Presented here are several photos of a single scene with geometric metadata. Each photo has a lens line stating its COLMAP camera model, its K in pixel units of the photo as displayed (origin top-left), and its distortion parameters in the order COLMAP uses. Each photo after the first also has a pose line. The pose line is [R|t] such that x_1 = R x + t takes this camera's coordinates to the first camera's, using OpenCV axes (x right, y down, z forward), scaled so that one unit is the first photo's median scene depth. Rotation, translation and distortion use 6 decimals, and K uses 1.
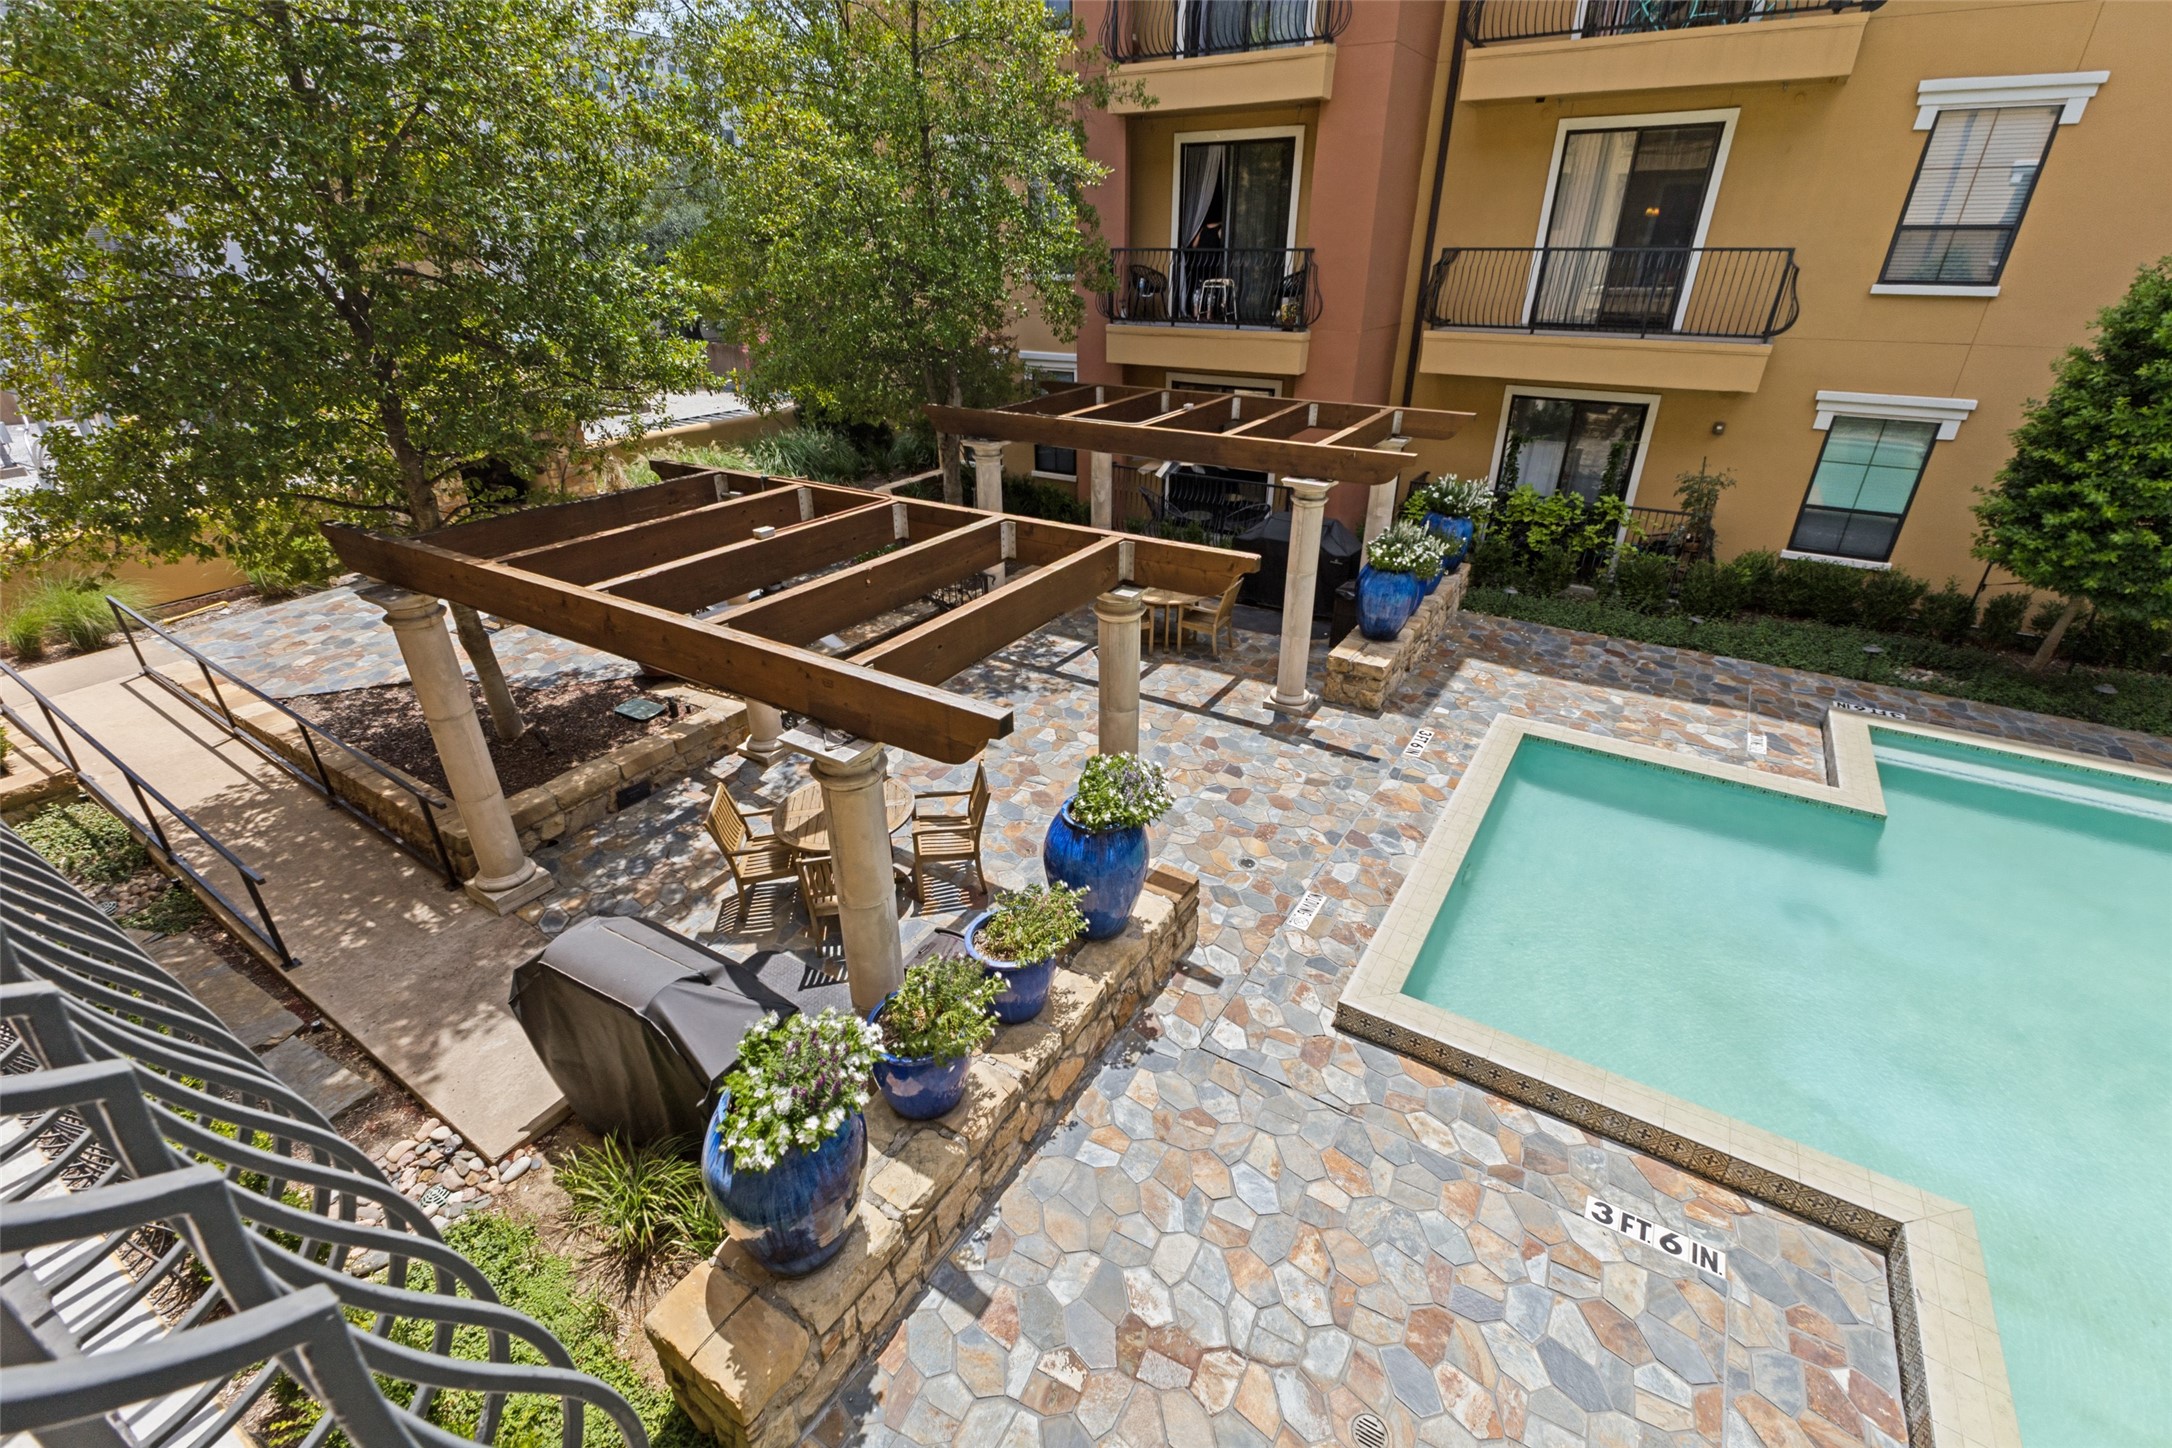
lens RADIAL K [[946.6, 0, 1089.1], [0, 946.6, 719.7], [0, 0, 1]] dist [0.008550, -0.002024]
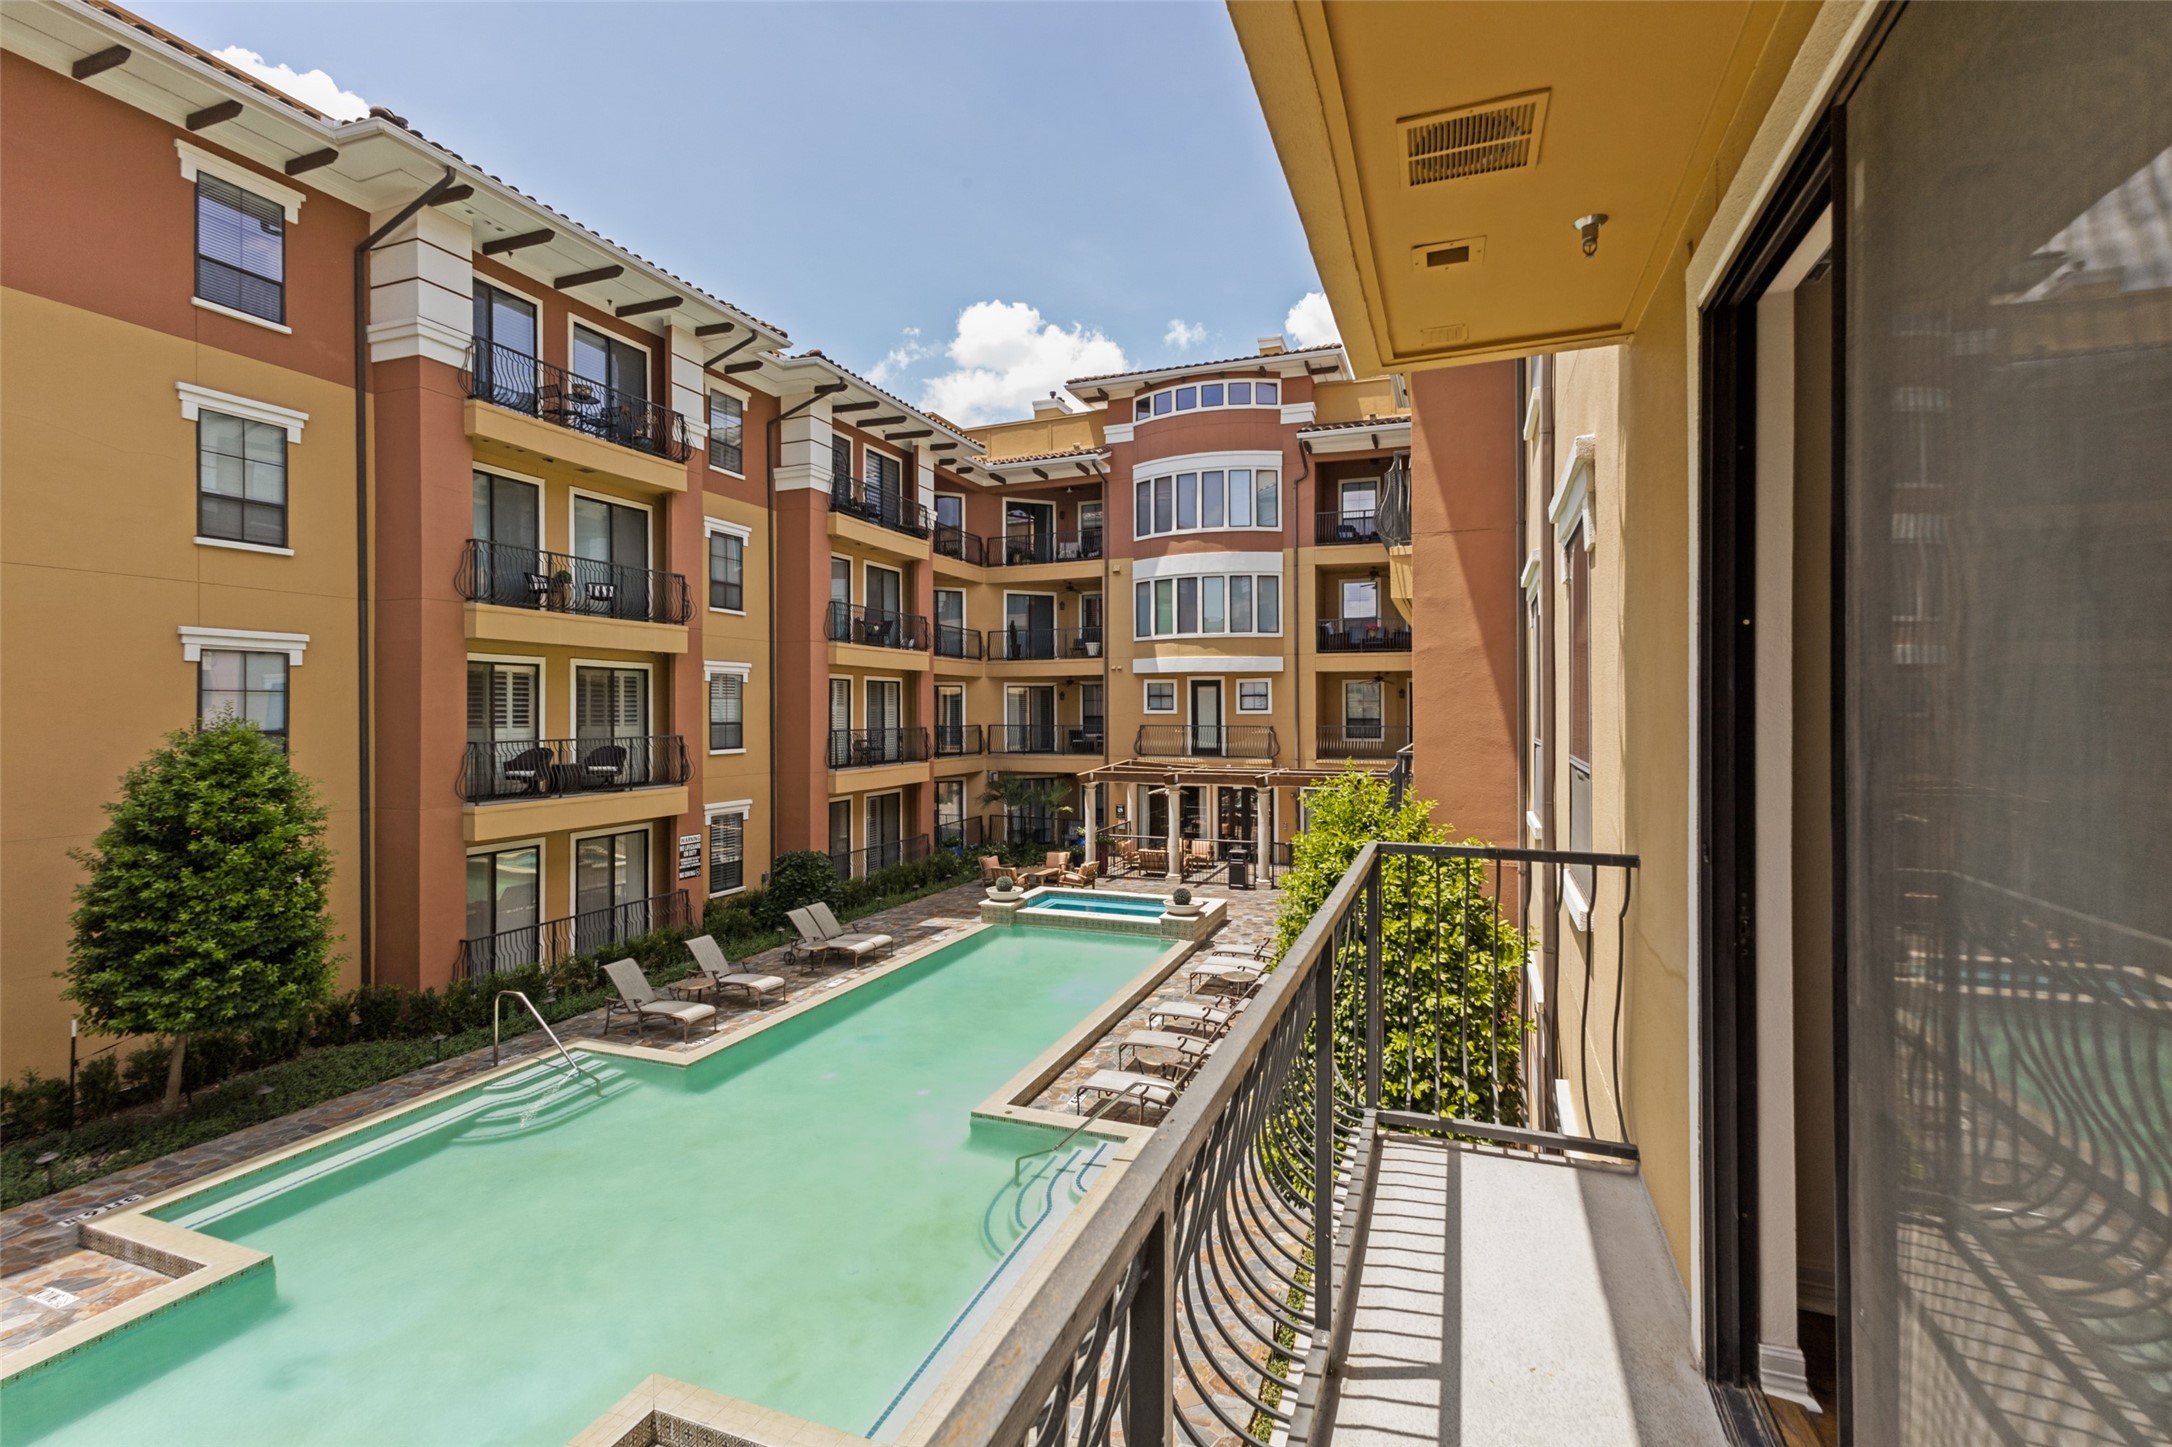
lens RADIAL K [[977.1, 0, 1076.3], [0, 977.1, 705.5], [0, 0, 1]] dist [0.015027, -0.004082]
pose [[-0.187241, 0.008758, 0.982275, -0.310533], [0.447410, 0.890978, 0.077342, -0.099060], [-0.874508, 0.453962, -0.170746, 0.116815]]
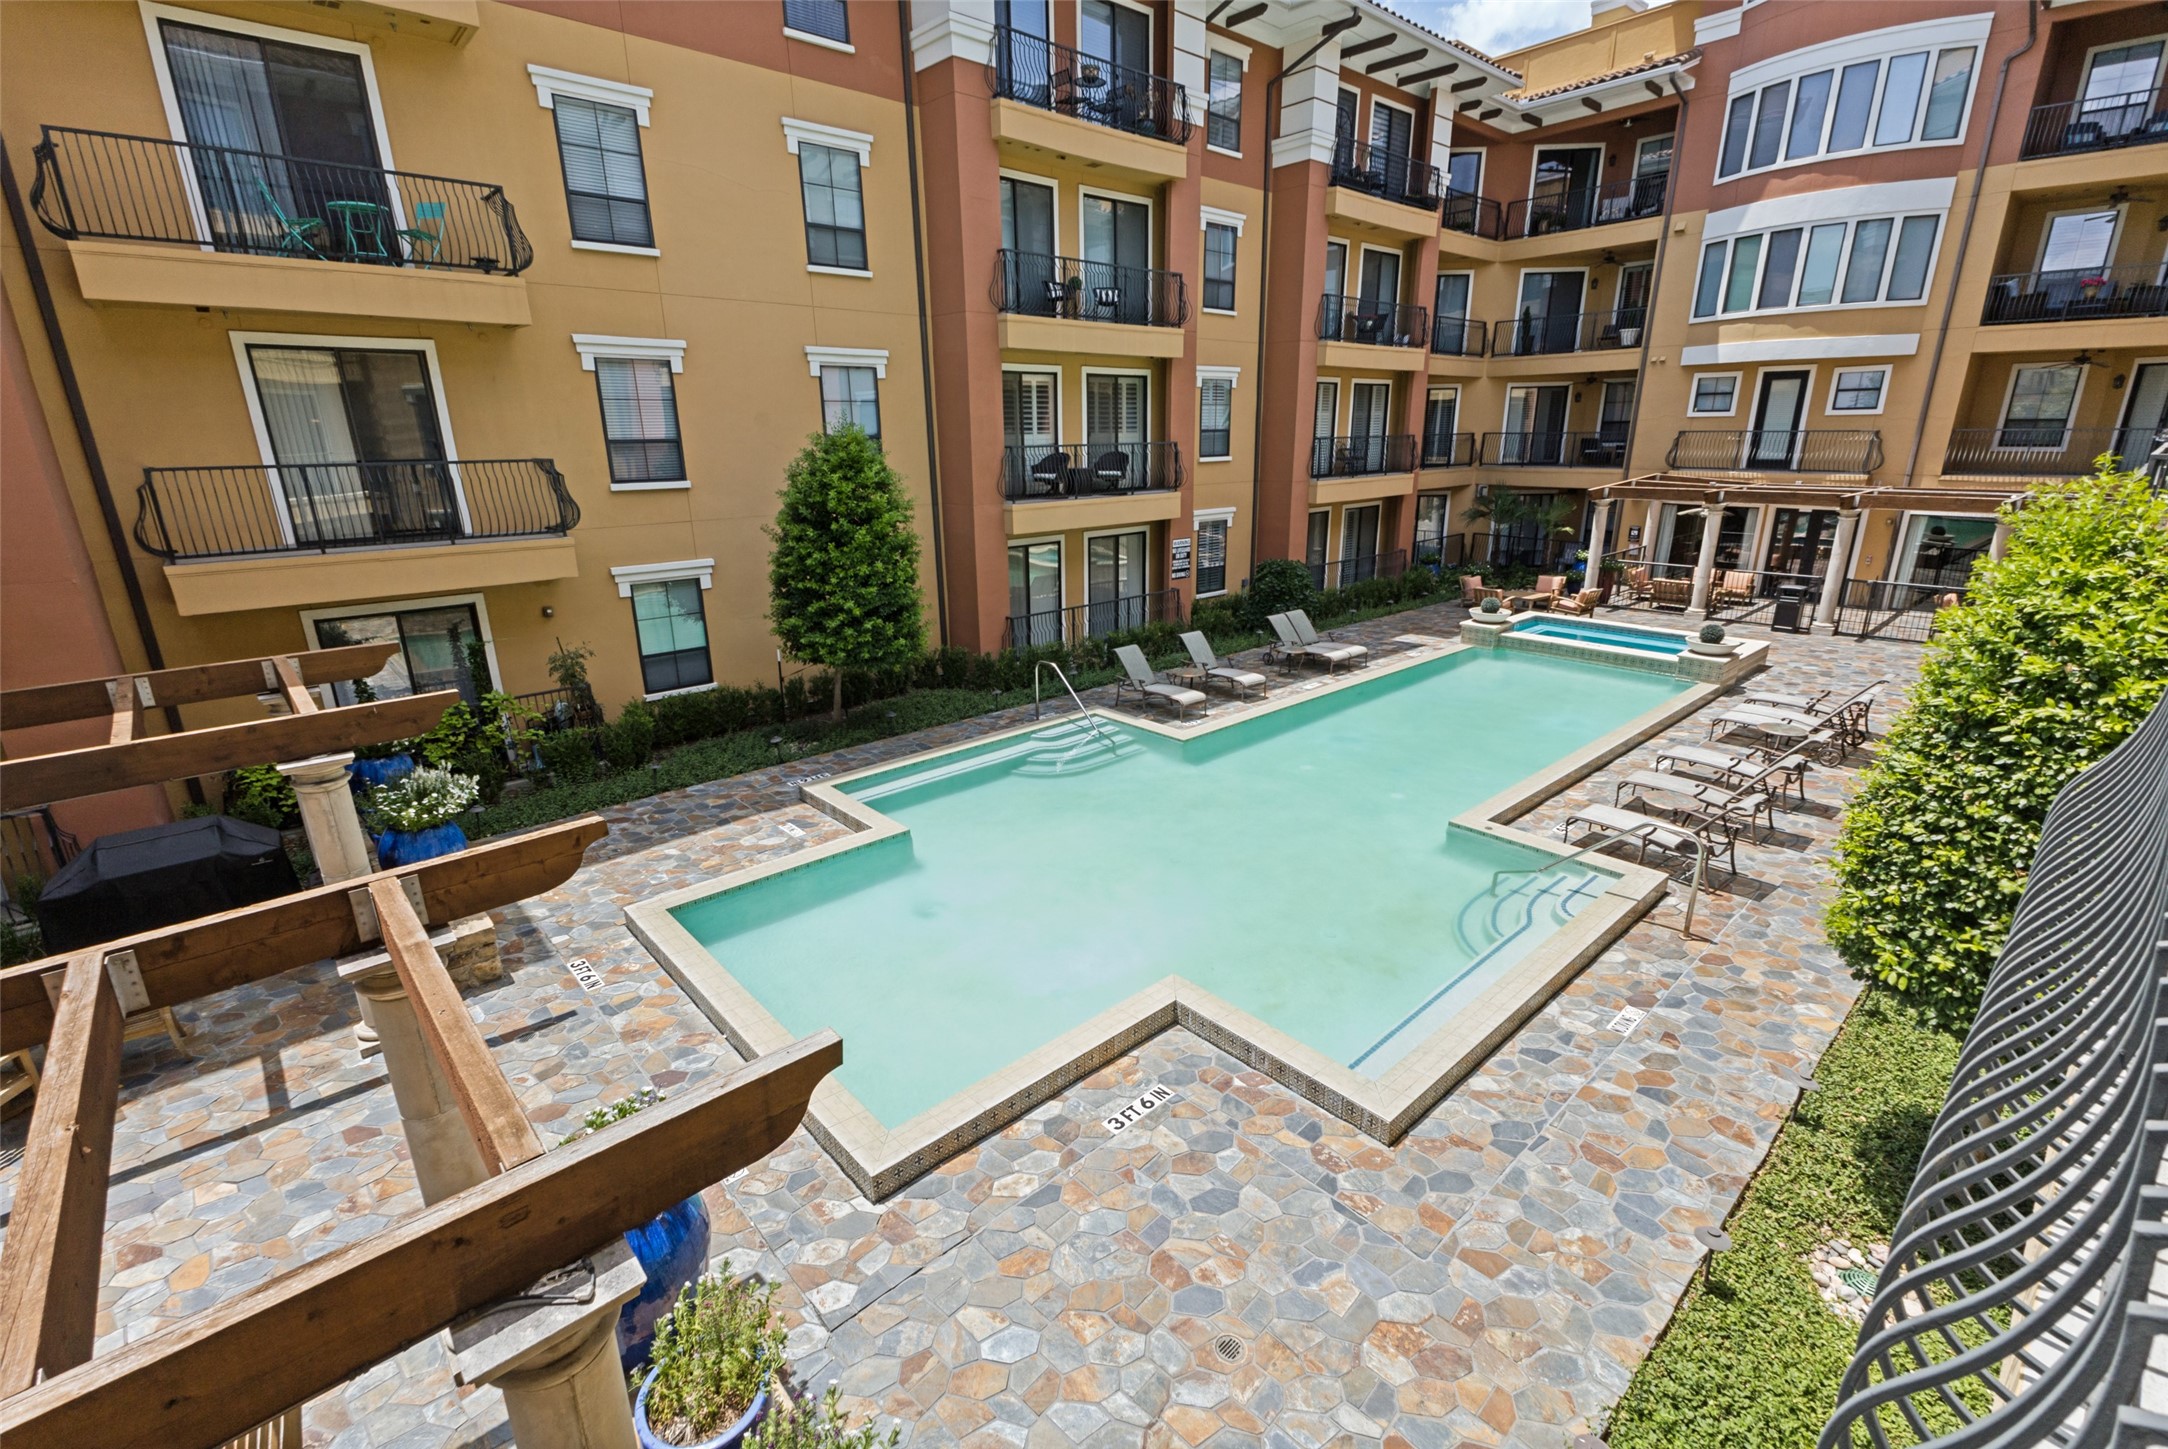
lens RADIAL K [[944.9, 0, 1083.6], [0, 944.9, 722.7], [0, 0, 1]] dist [0.008550, -0.002024]
pose [[0.269527, -0.287836, 0.918970, -0.275501], [0.445302, 0.883383, 0.146086, -0.104136], [-0.853851, 0.369845, 0.366269, 0.161134]]
